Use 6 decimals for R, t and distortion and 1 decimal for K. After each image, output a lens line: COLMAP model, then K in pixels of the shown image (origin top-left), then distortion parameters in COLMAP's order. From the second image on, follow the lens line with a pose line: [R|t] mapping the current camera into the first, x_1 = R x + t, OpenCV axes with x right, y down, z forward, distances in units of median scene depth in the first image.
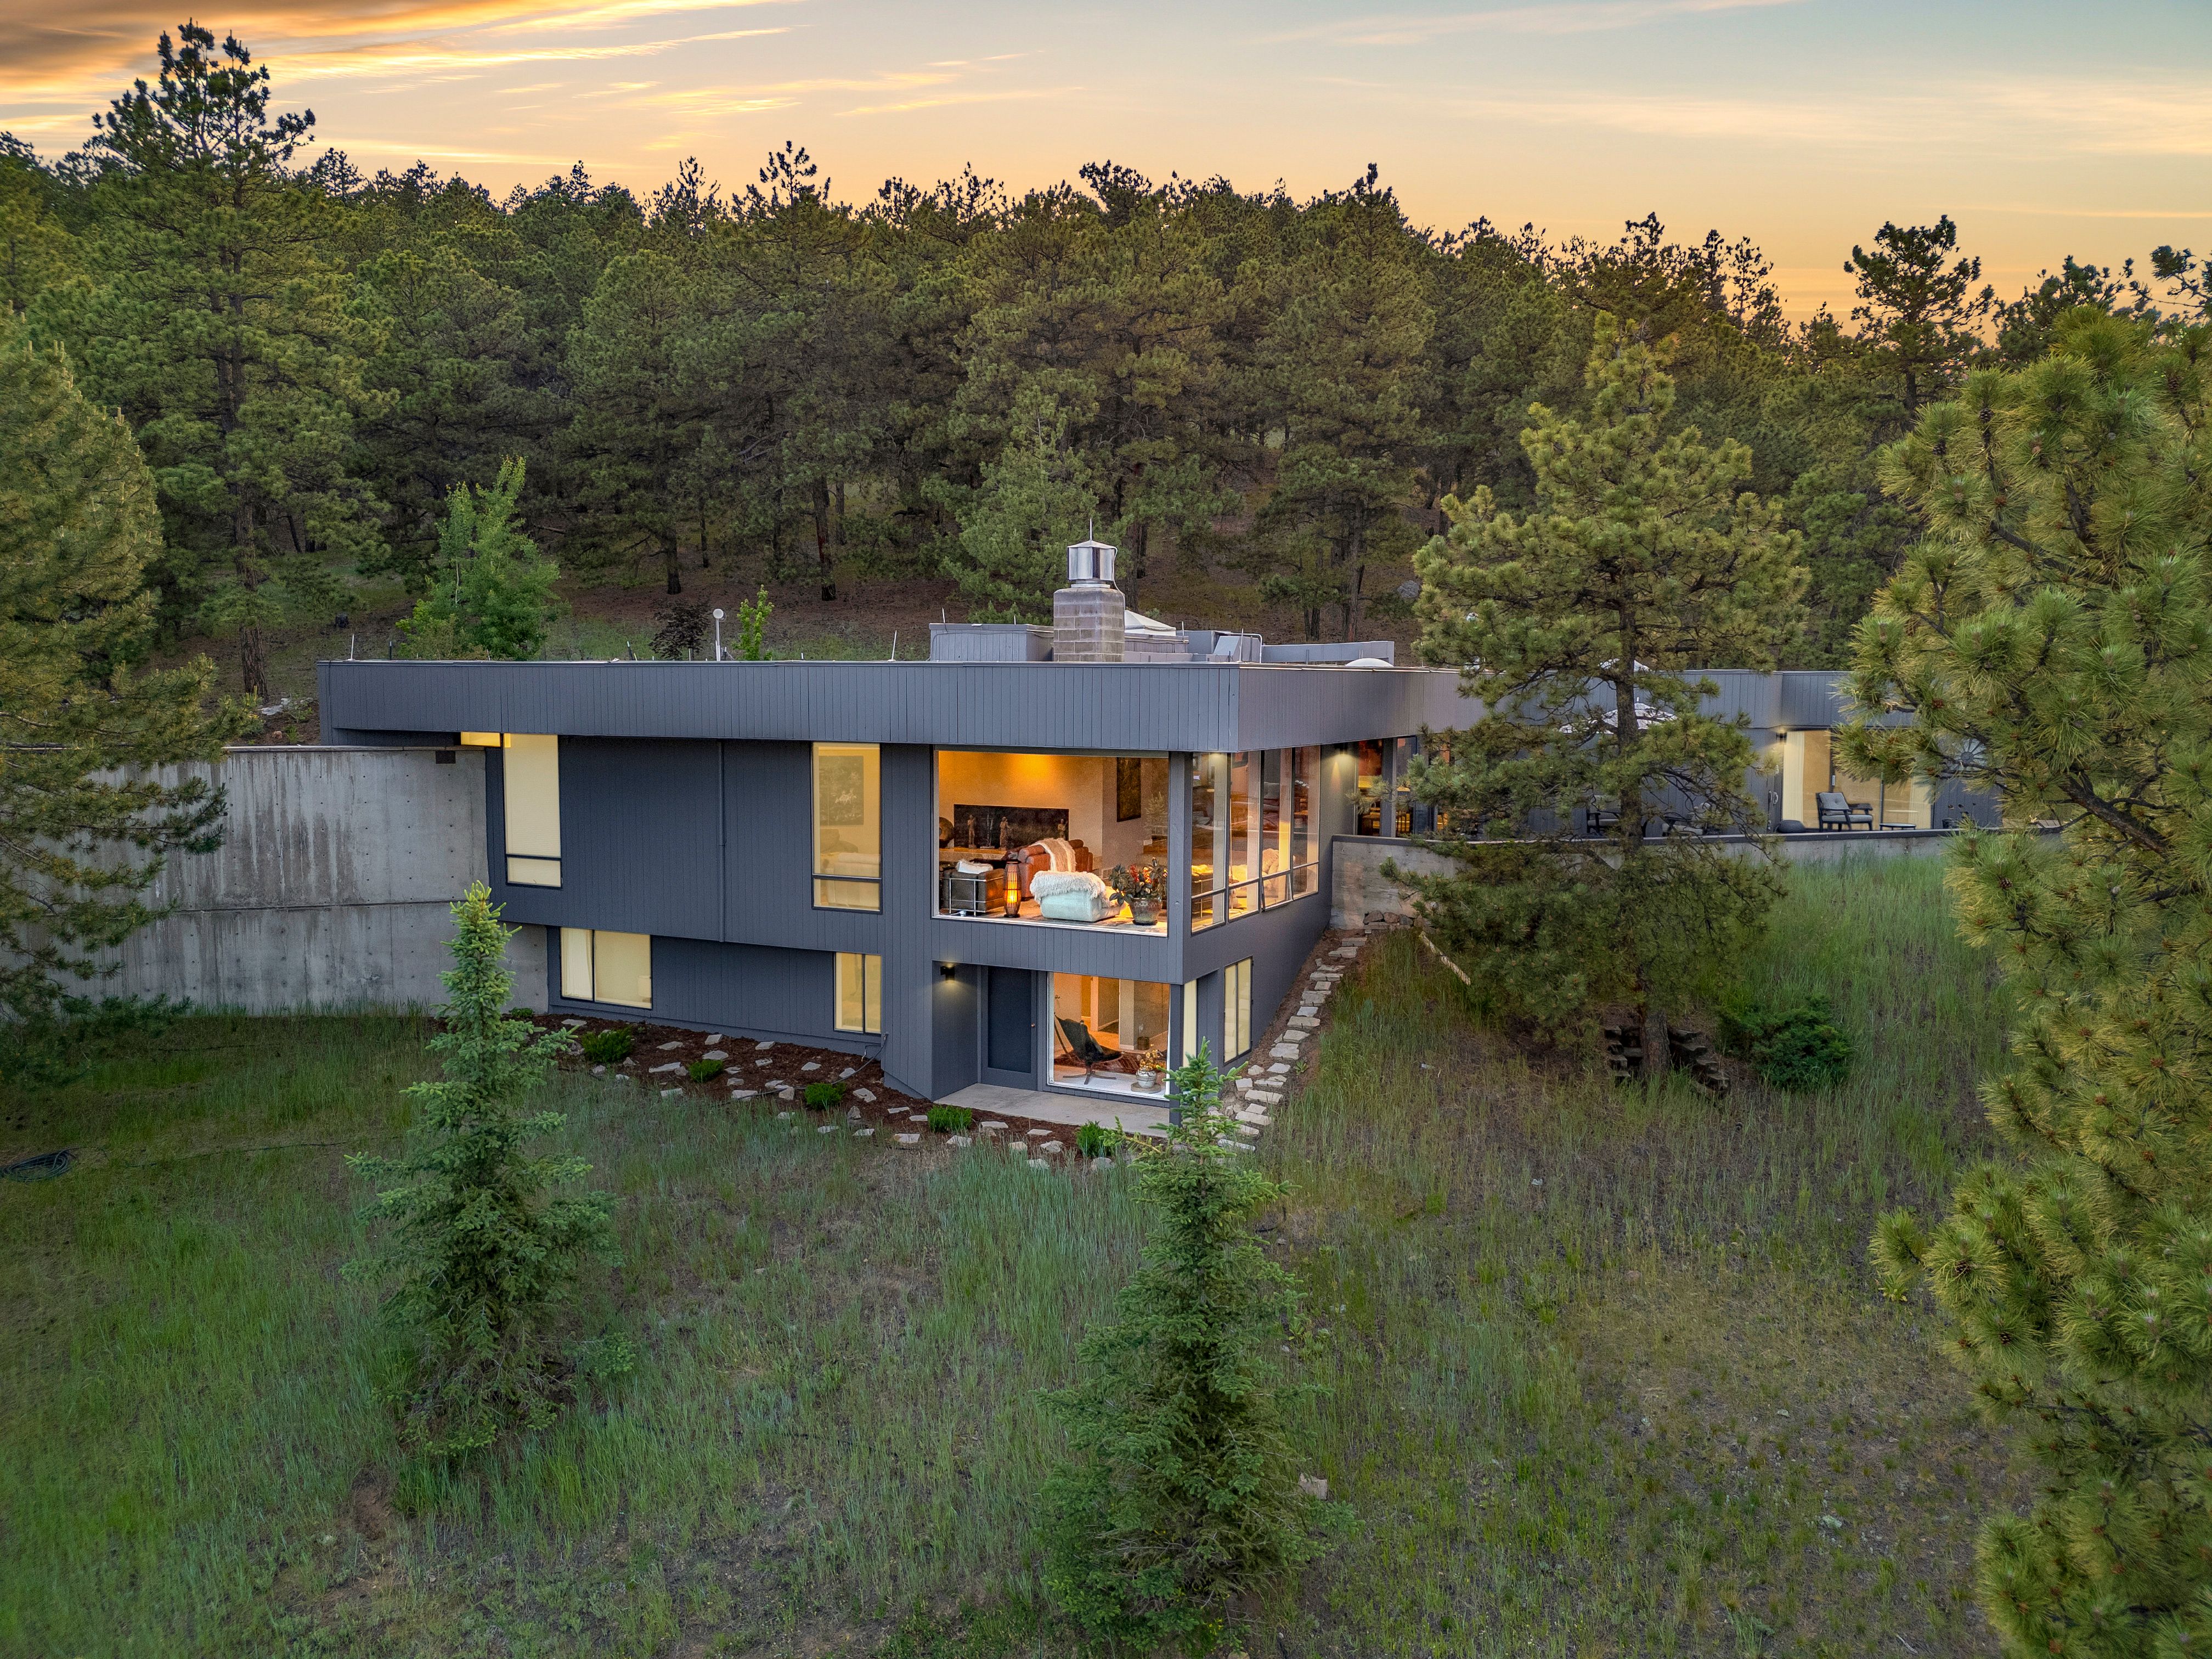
lens RADIAL K [[1666.1, 0, 1099.4], [0, 1666.1, 819.5], [0, 0, 1]] dist [0.053665, -0.003007]
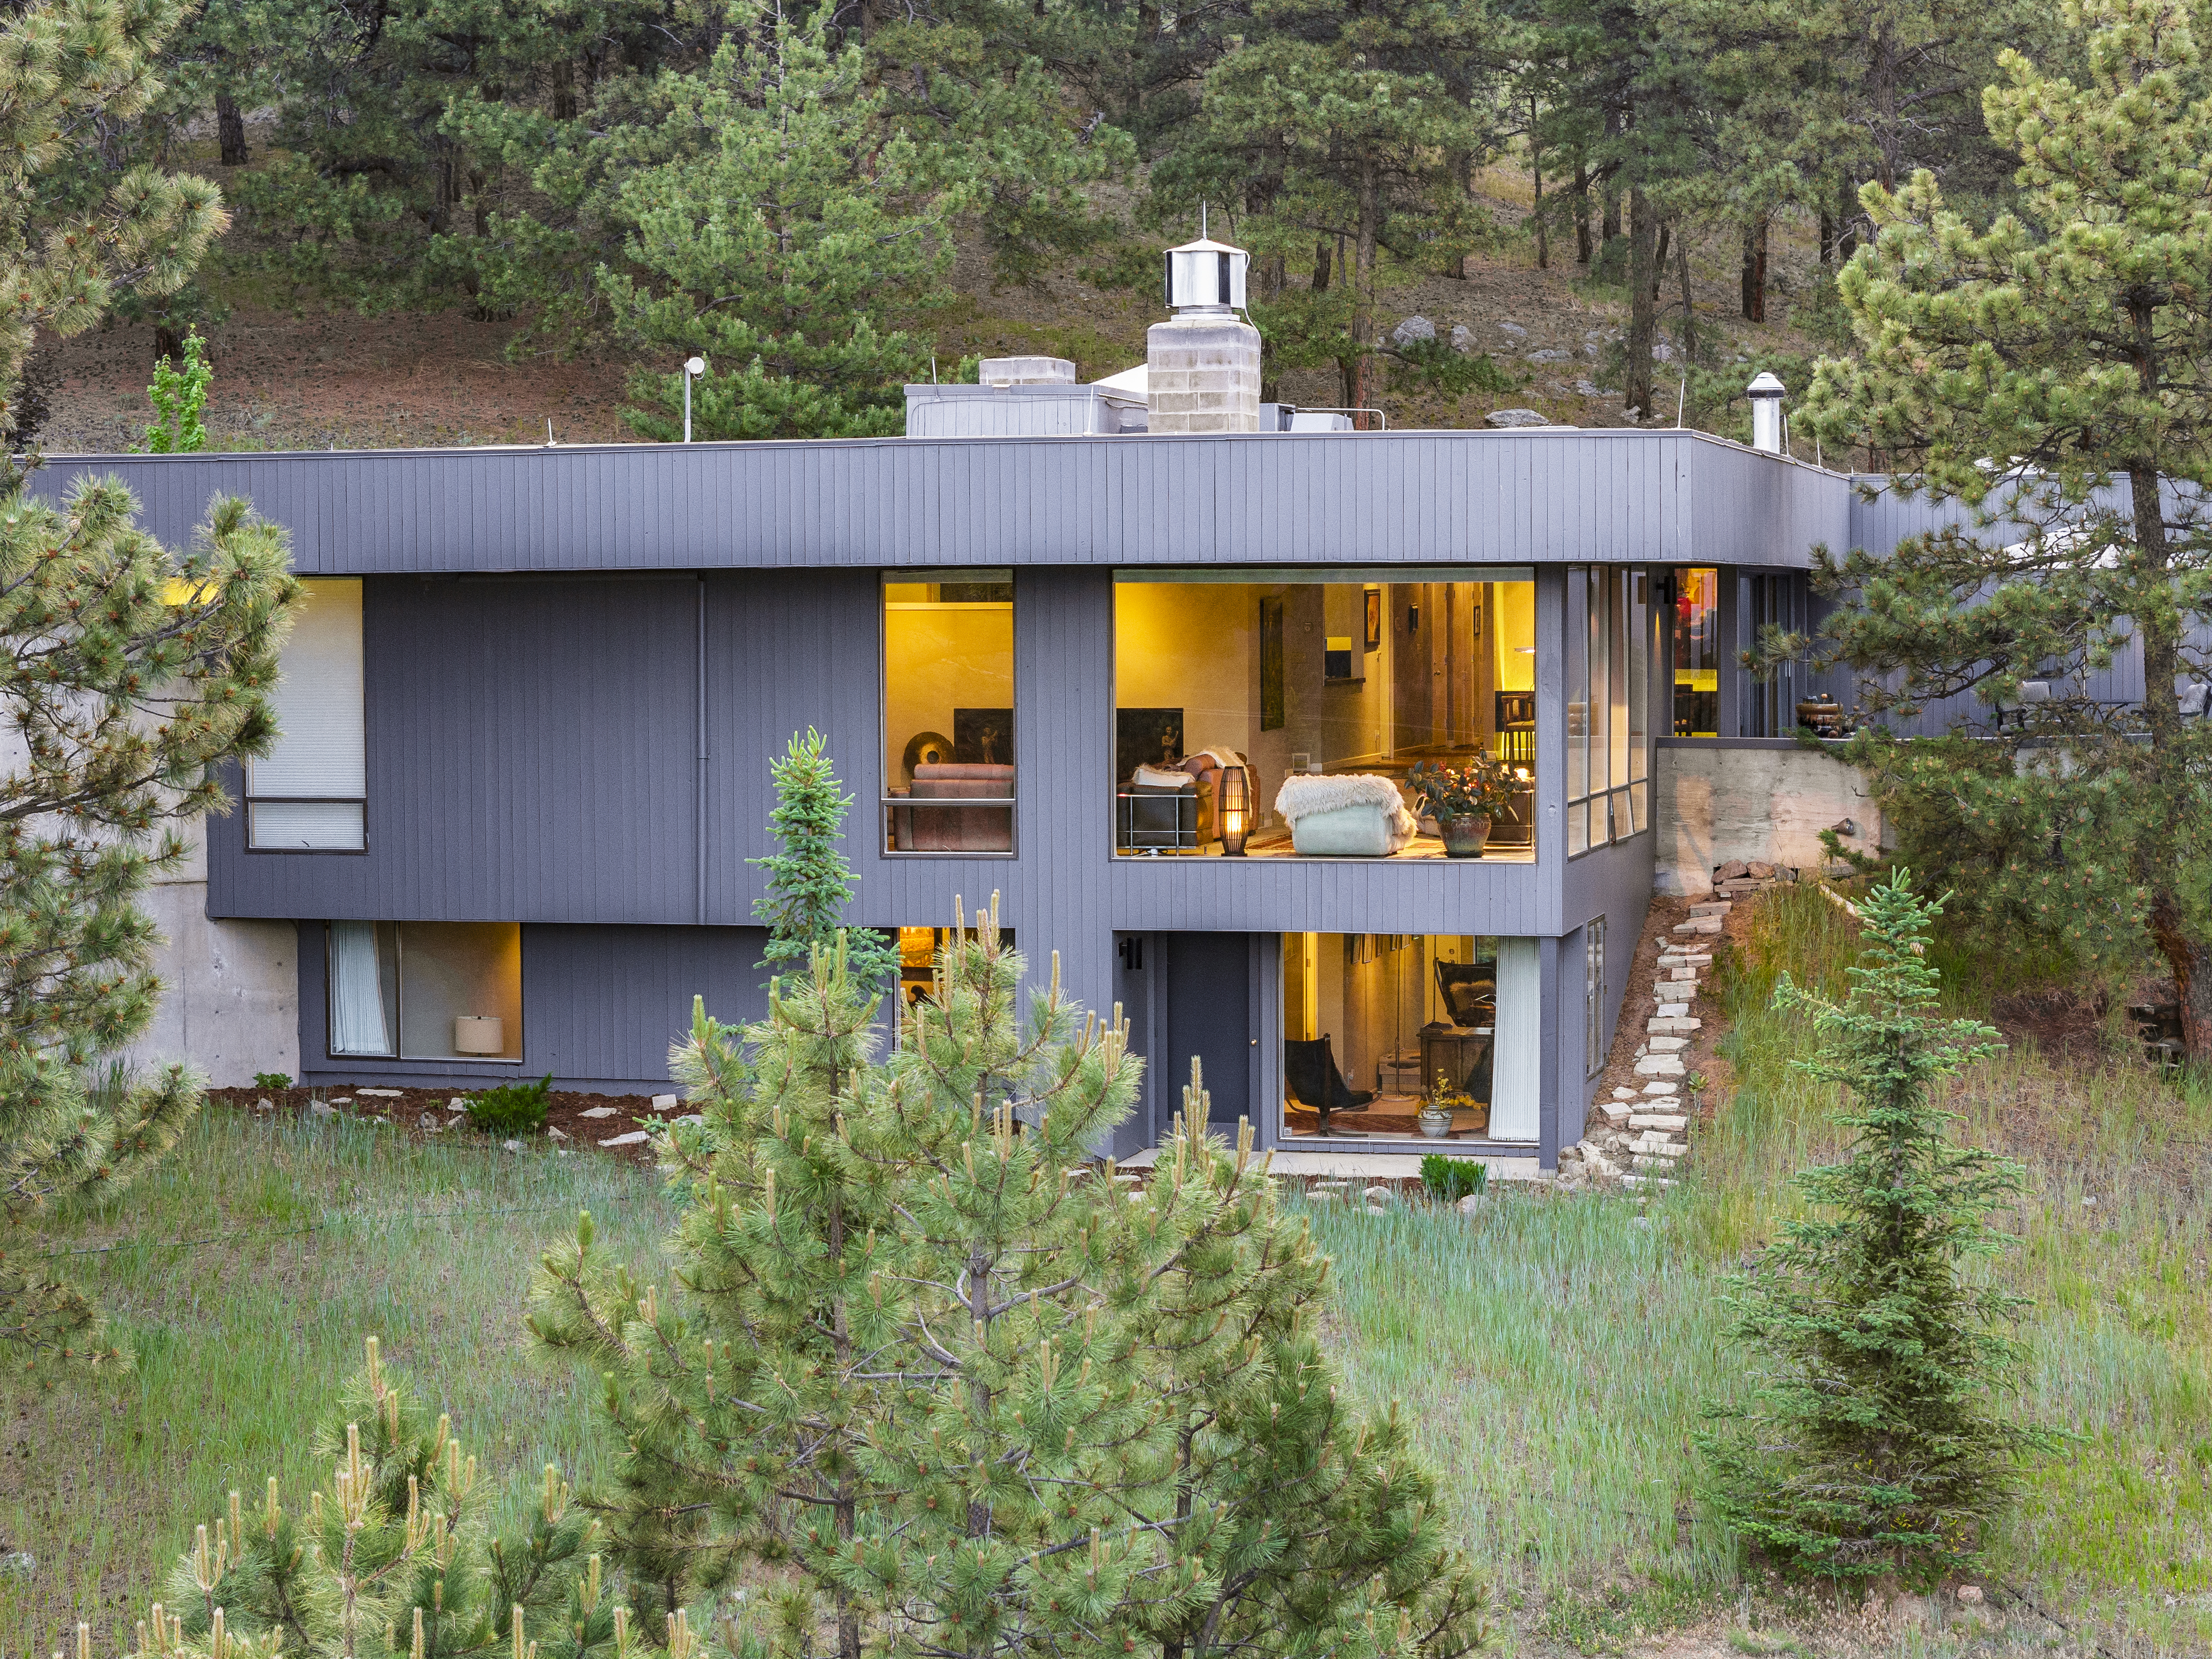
lens RADIAL K [[4801.9, 0, 1106.0], [0, 4801.9, 829.5], [0, 0, 1]] dist [-0.452063, 2.872959]
pose [[0.974435, -0.020275, 0.223754, -0.474904], [0.028321, 0.999060, -0.032808, 0.101778], [-0.222878, 0.038306, 0.974093, -0.670174]]
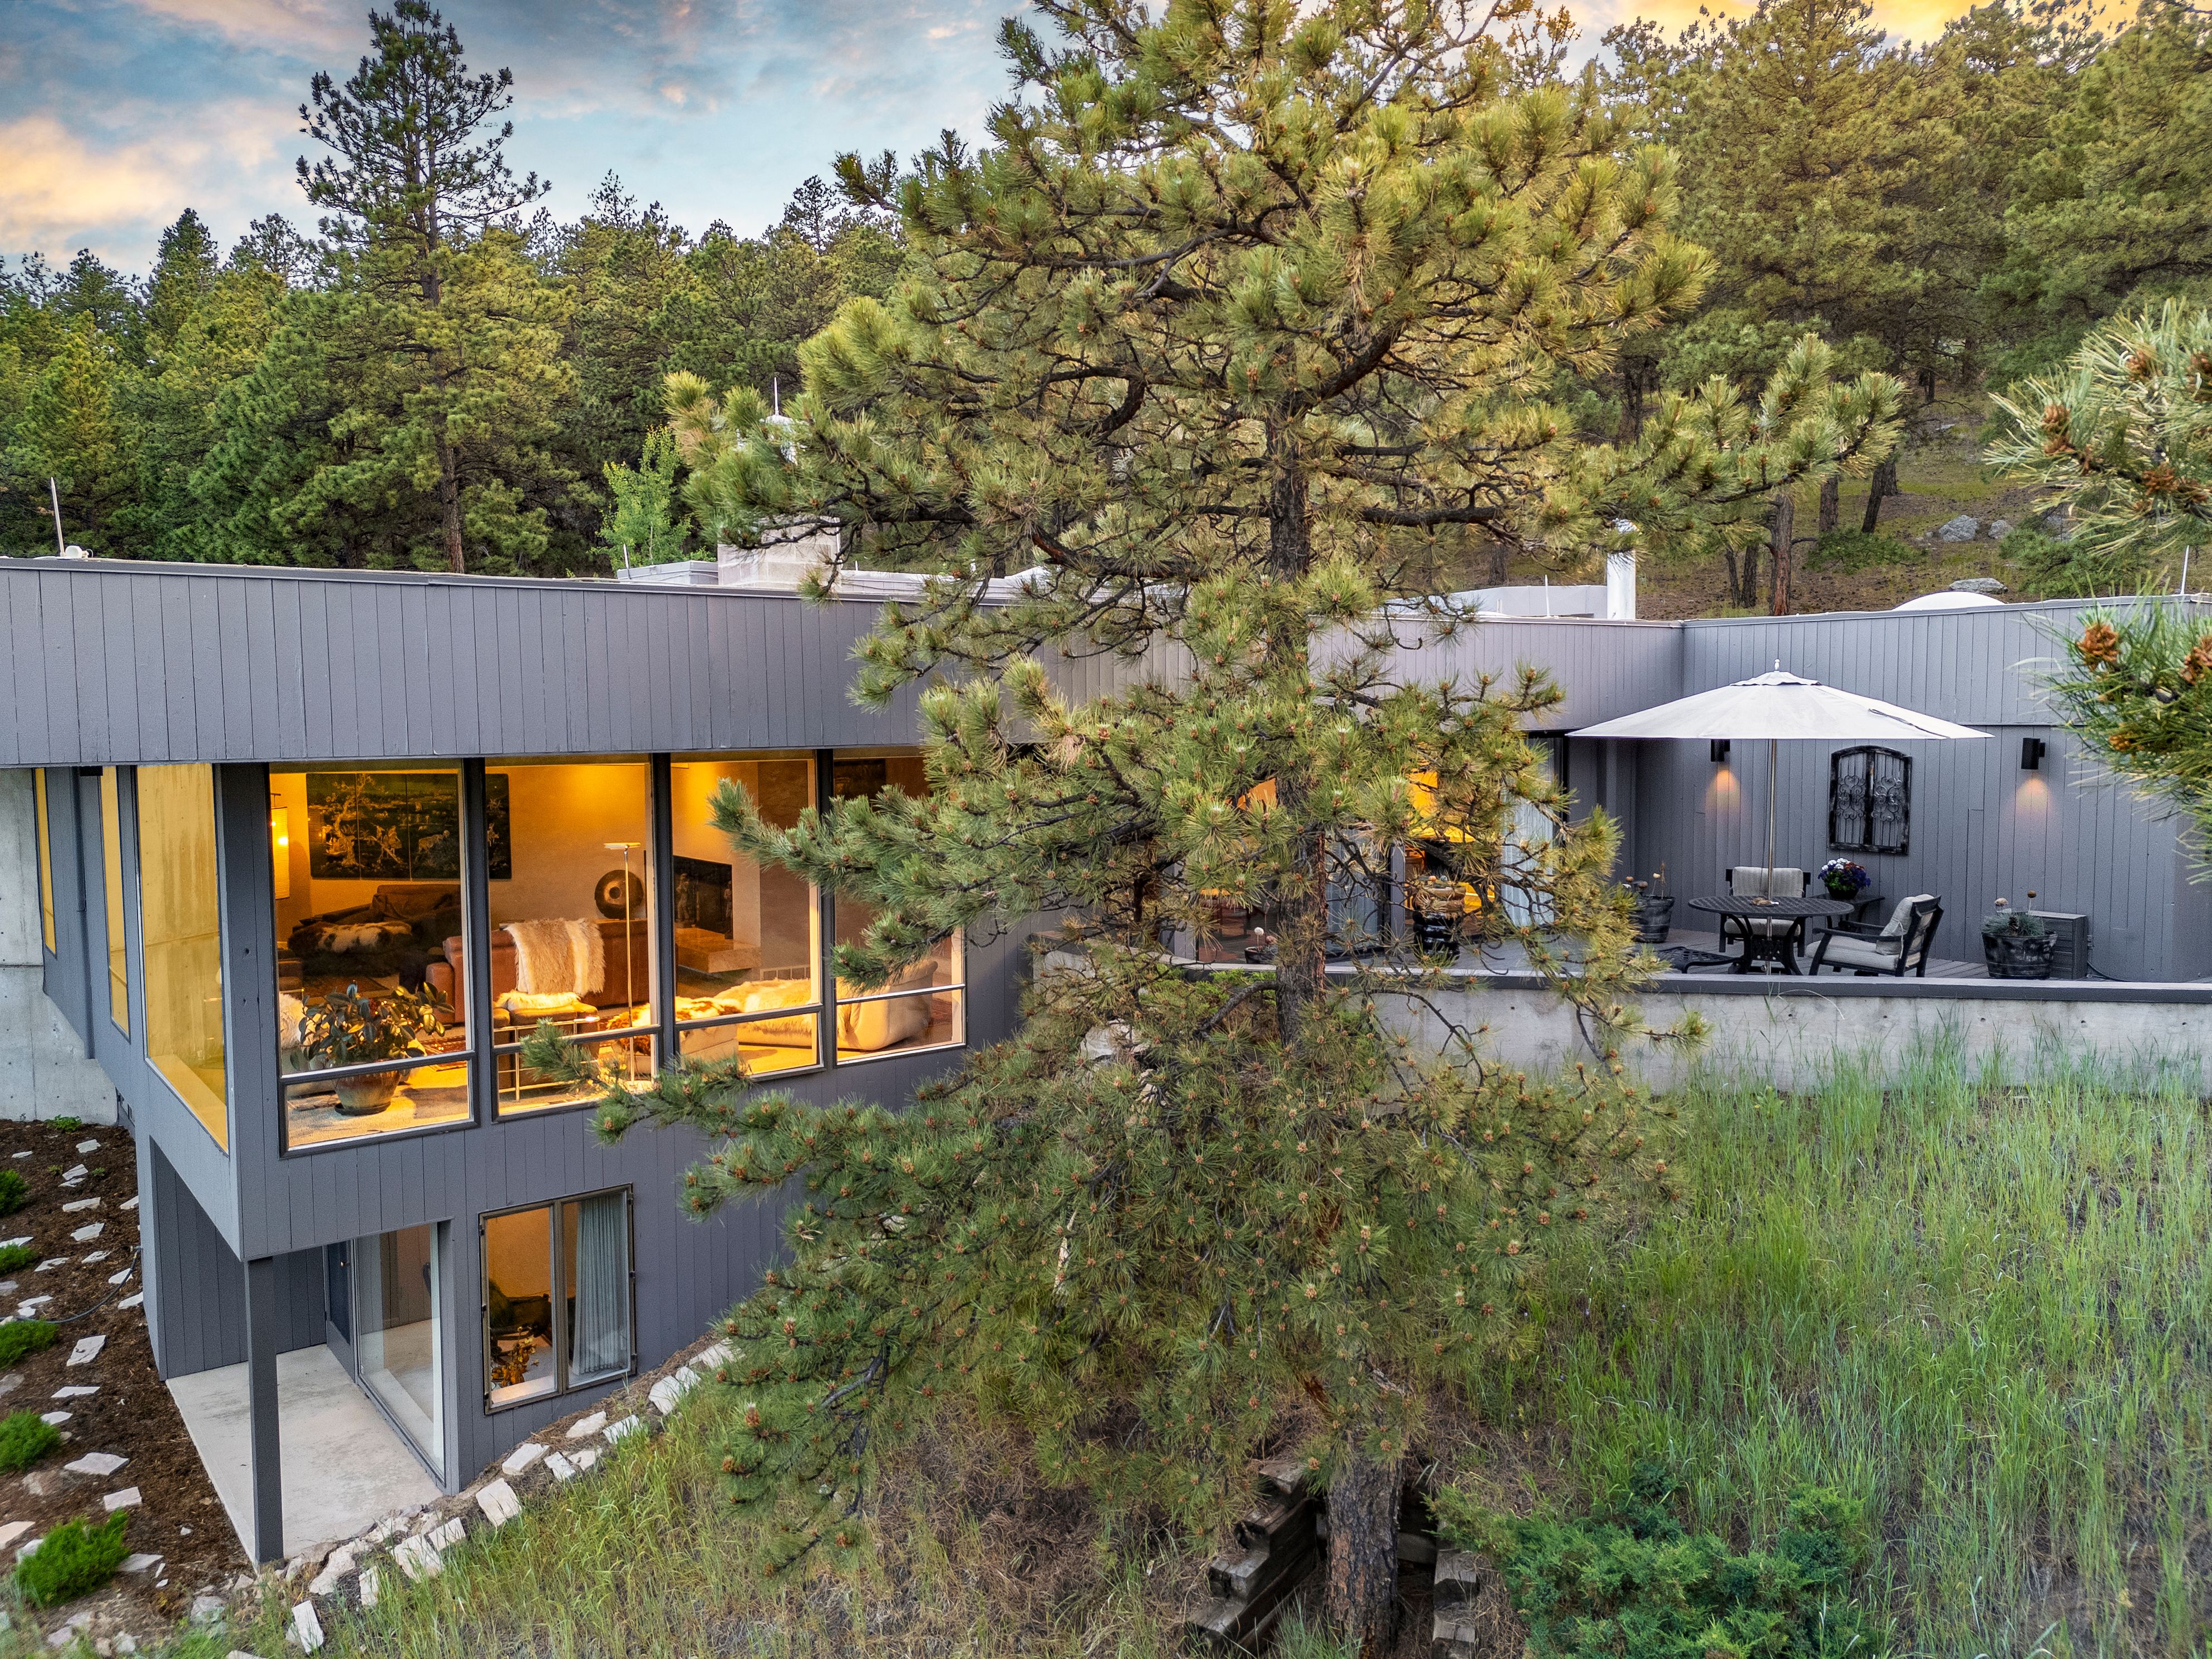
lens RADIAL K [[1666.2, 0, 1099.4], [0, 1666.2, 819.5], [0, 0, 1]] dist [0.053665, -0.003007]
pose [[0.896581, 0.017525, -0.442534, 0.425493], [-0.024614, 0.999644, -0.010281, -0.021542], [0.442196, 0.020110, 0.896693, 0.607138]]
